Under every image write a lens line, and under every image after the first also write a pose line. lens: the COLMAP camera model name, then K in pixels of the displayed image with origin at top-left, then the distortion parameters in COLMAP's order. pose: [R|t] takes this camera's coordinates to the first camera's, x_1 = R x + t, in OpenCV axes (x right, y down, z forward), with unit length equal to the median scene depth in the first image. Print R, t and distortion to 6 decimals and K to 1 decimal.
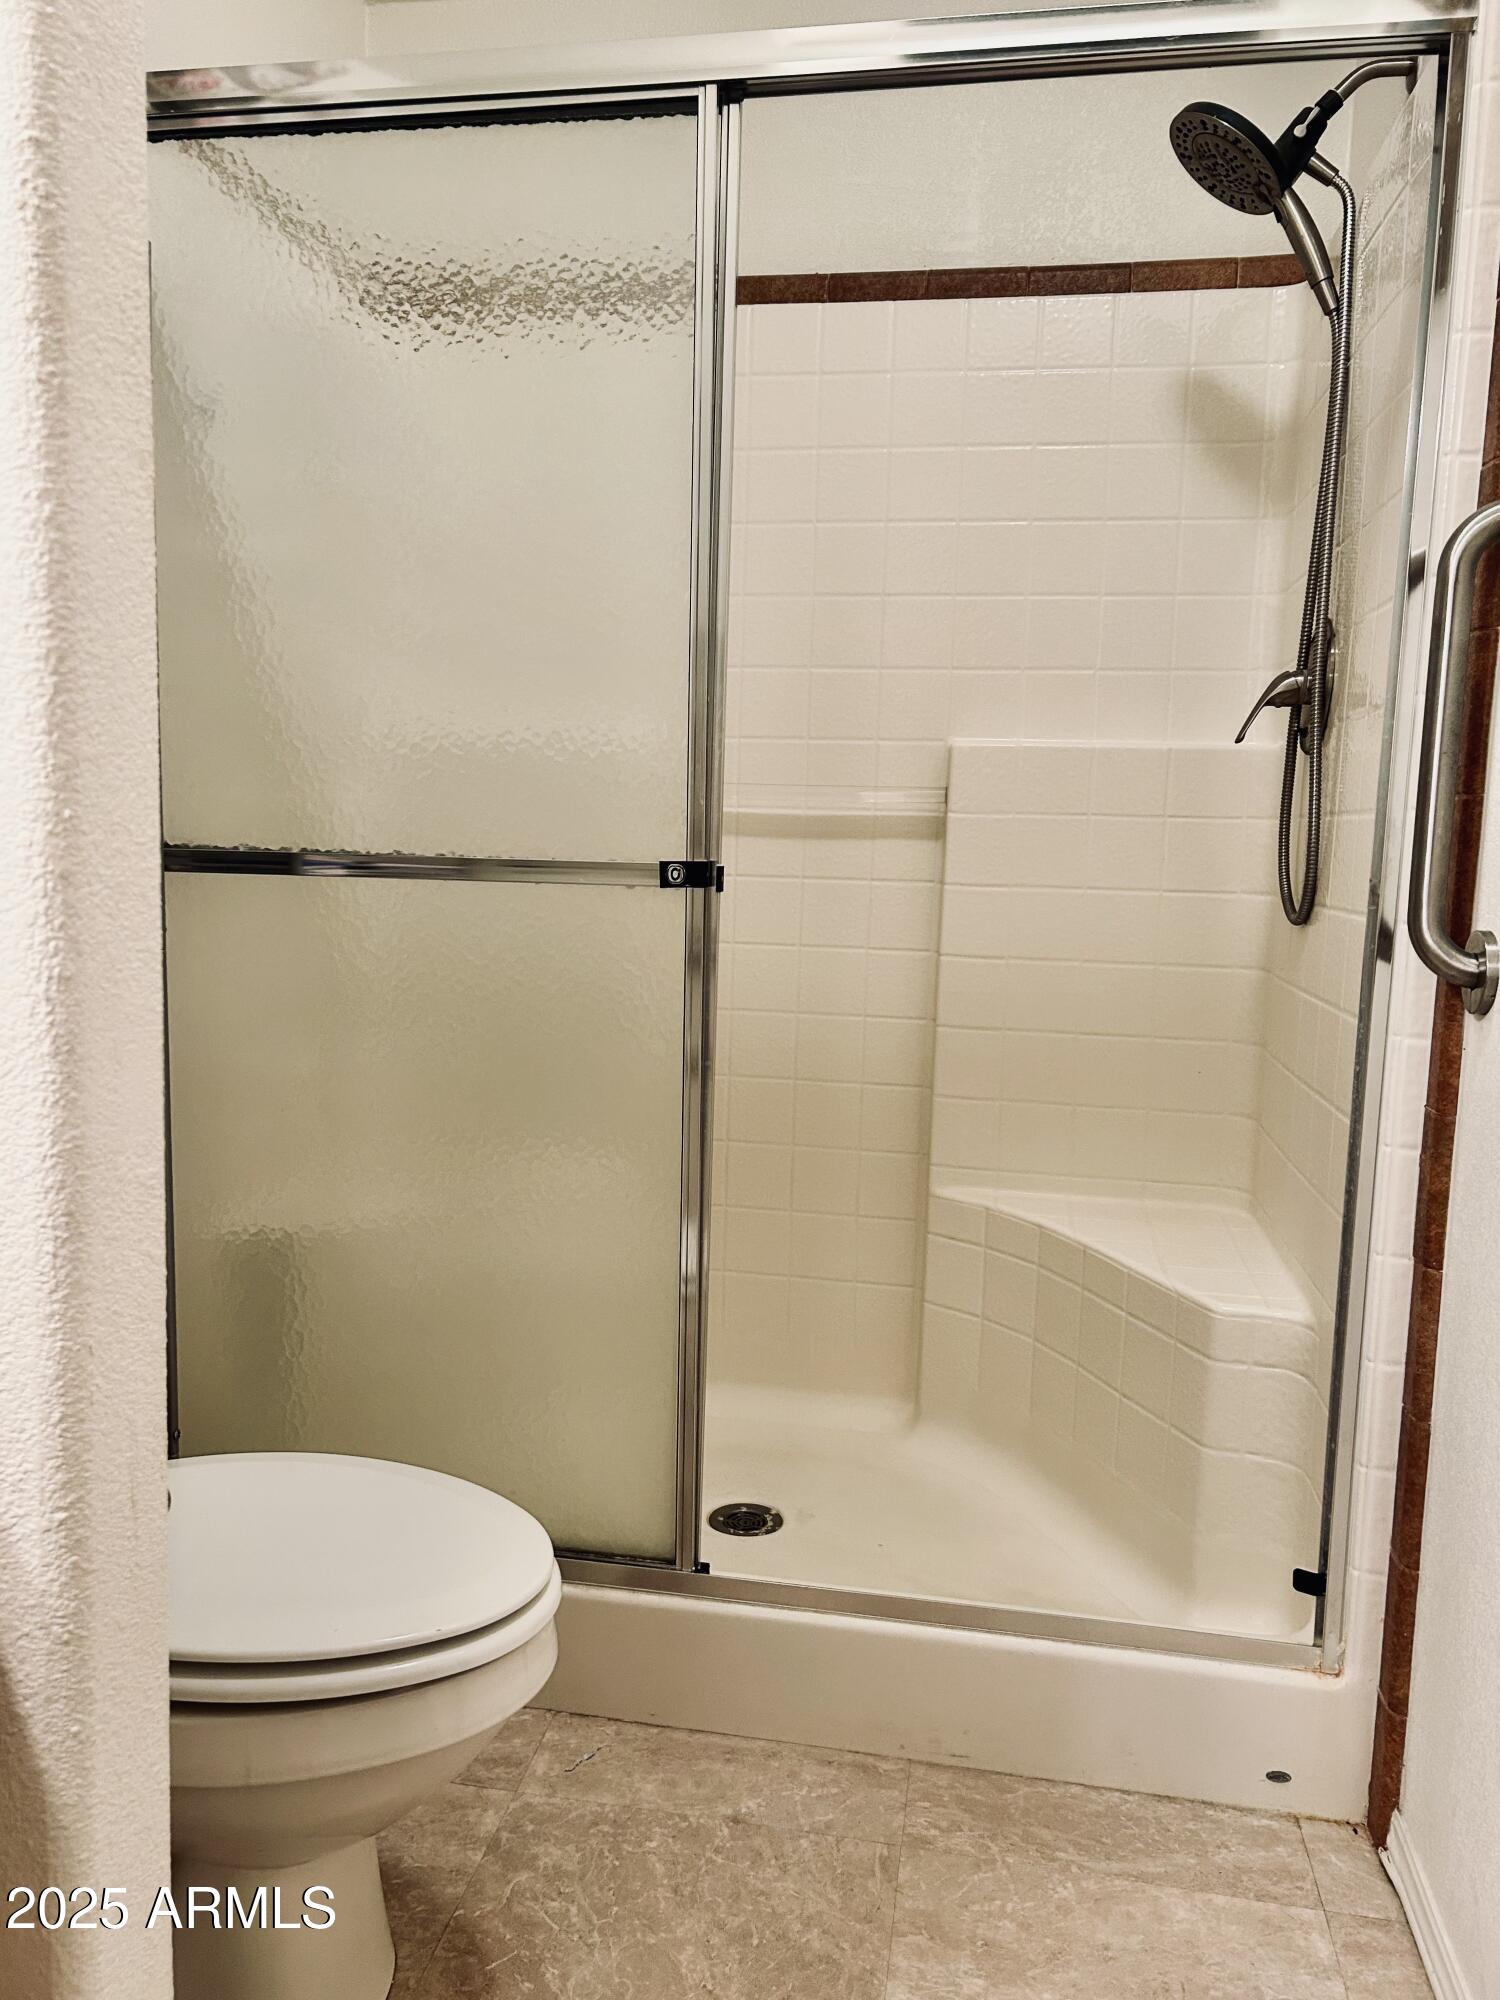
lens RADIAL K [[1530.5, 0, 740.2], [0, 1530.5, 997.2], [0, 0, 1]] dist [0.051944, -0.043023]
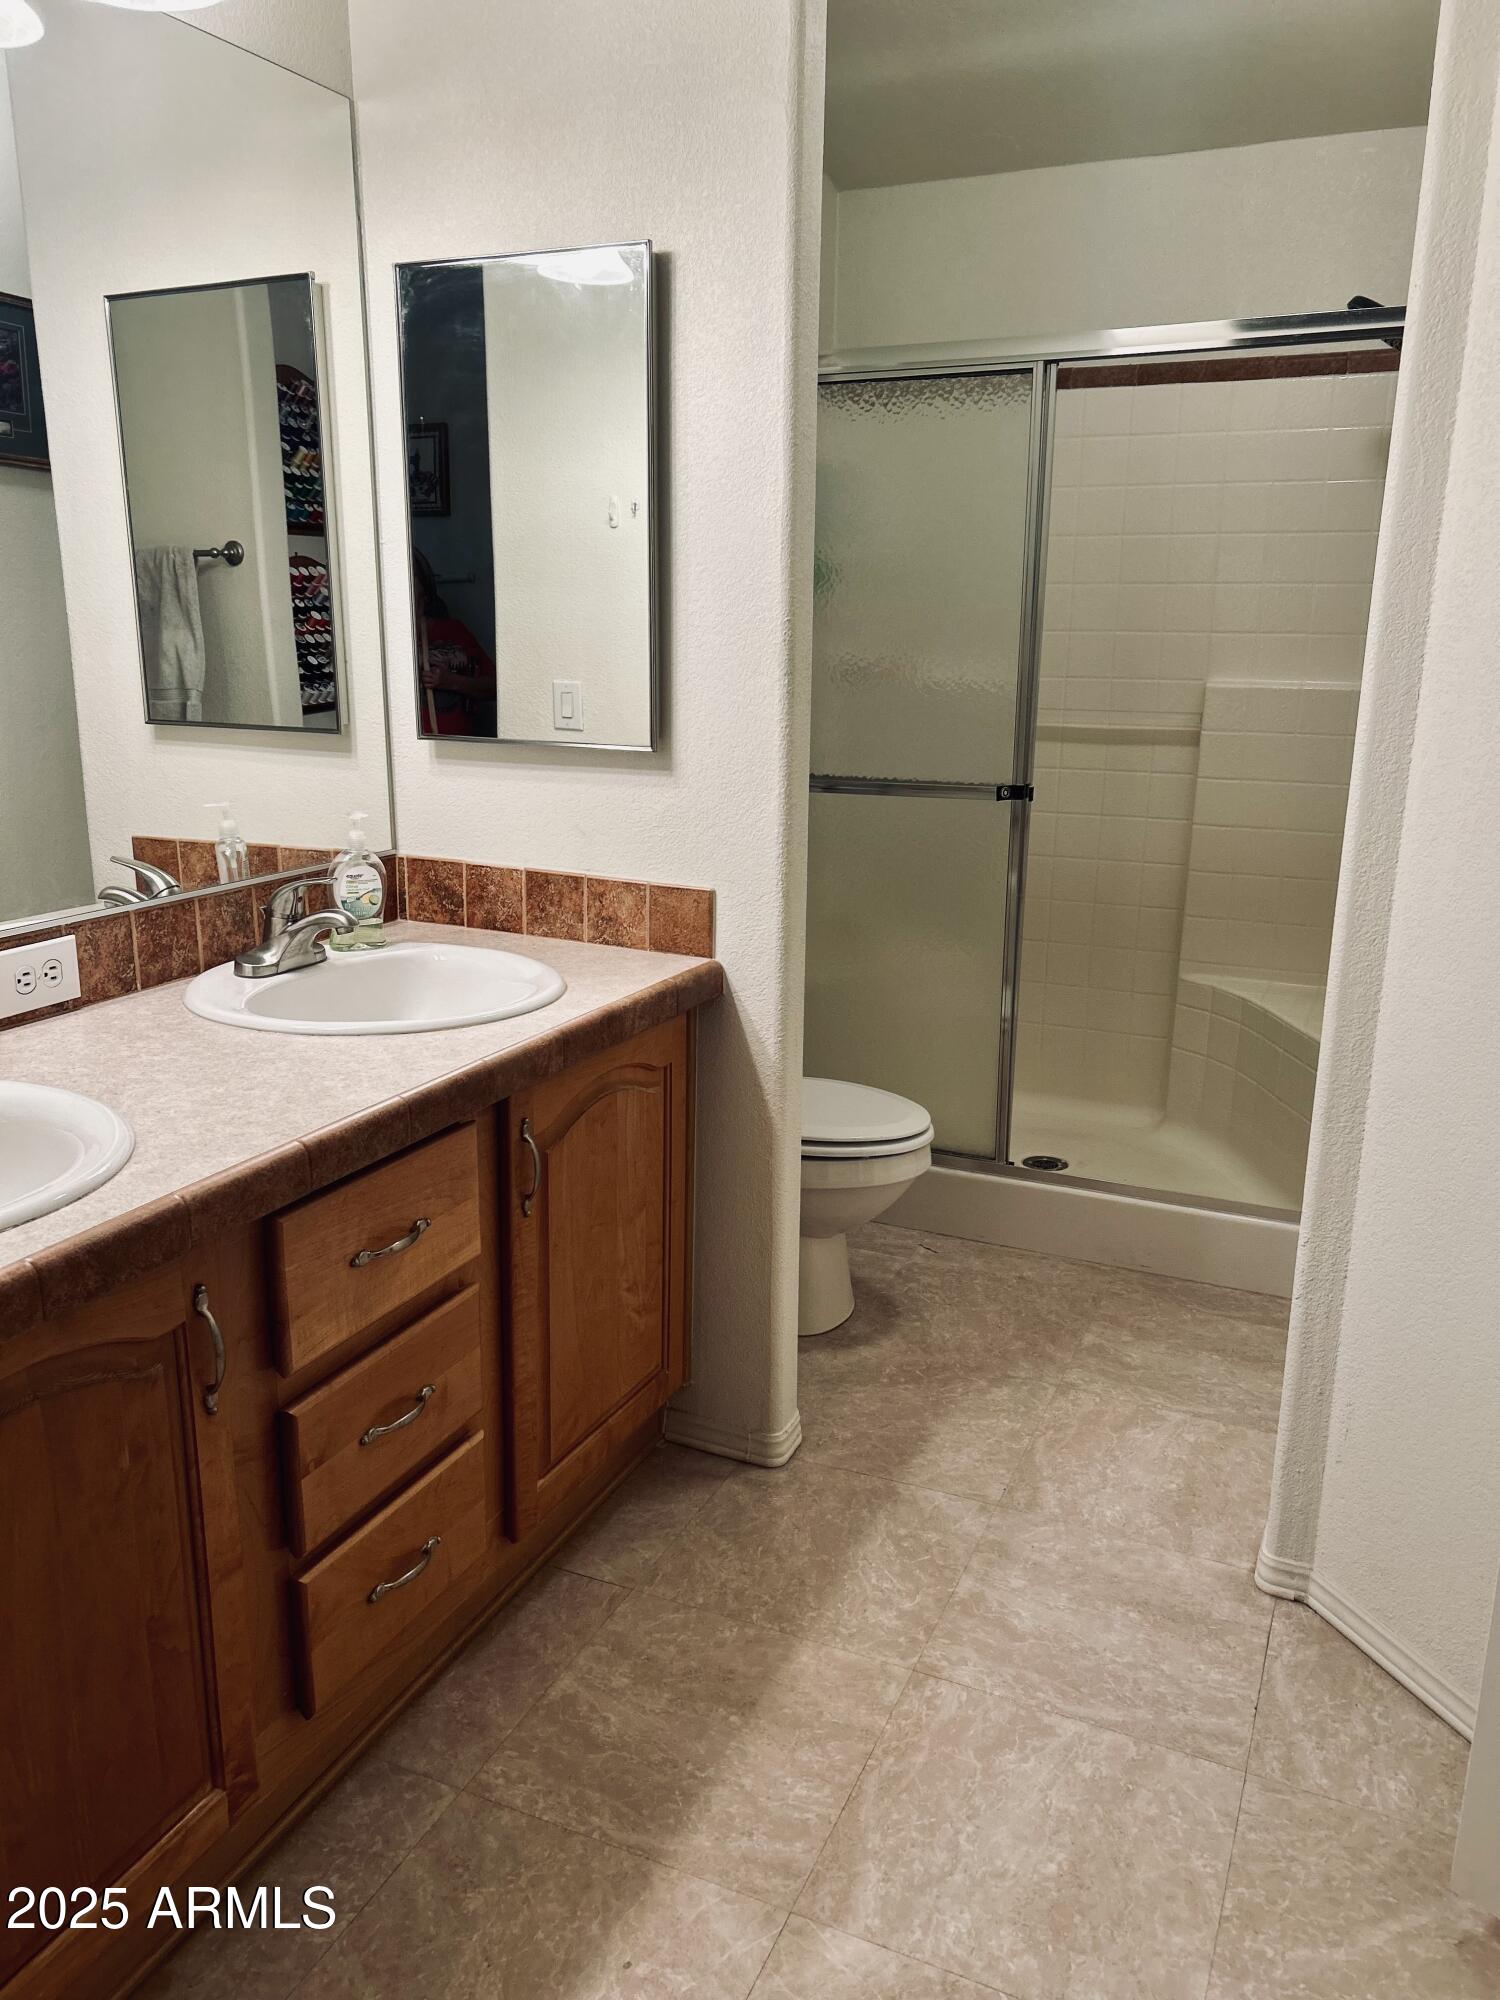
lens RADIAL K [[1530.5, 0, 730.4], [0, 1530.5, 998.5], [0, 0, 1]] dist [0.051944, -0.043023]
pose [[0.967524, 0.041453, -0.249356, 0.105644], [-0.009807, 0.991875, 0.126837, -0.063015], [0.252588, -0.120273, 0.960070, -0.871664]]
